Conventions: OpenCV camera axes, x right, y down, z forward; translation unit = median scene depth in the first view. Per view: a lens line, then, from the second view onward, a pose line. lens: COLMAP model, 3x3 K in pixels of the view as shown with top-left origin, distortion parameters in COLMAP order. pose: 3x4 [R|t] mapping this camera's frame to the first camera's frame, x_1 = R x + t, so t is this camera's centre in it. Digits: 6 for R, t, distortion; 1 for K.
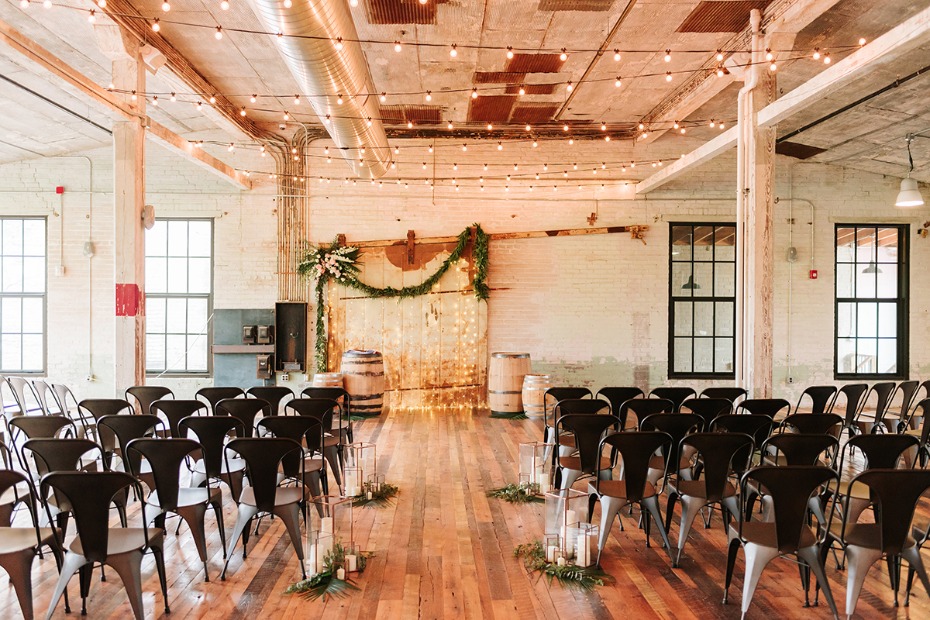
lens RADIAL K [[793.8, 0, 465.0], [0, 793.8, 310.0], [0, 0, 1]] dist [-0.003711, -0.002090]
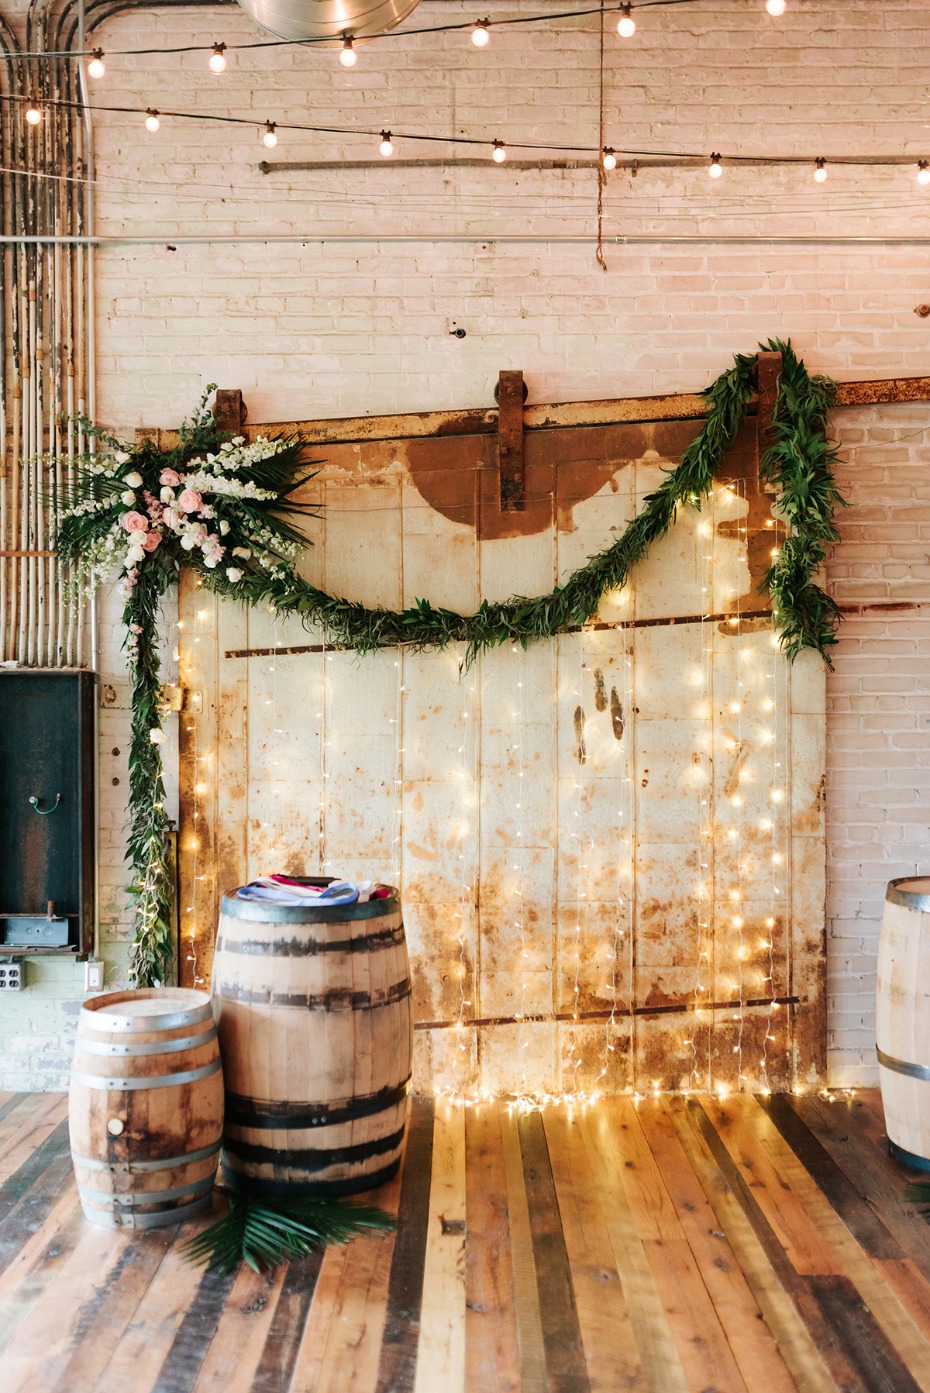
lens RADIAL K [[1188.9, 0, 465.0], [0, 1188.9, 696.5], [0, 0, 1]] dist [-0.003711, -0.002090]
pose [[0.999341, -0.010652, -0.034705, -0.070561], [0.010895, 0.999918, 0.006802, -0.002824], [0.034629, -0.007175, 0.999374, 0.633066]]
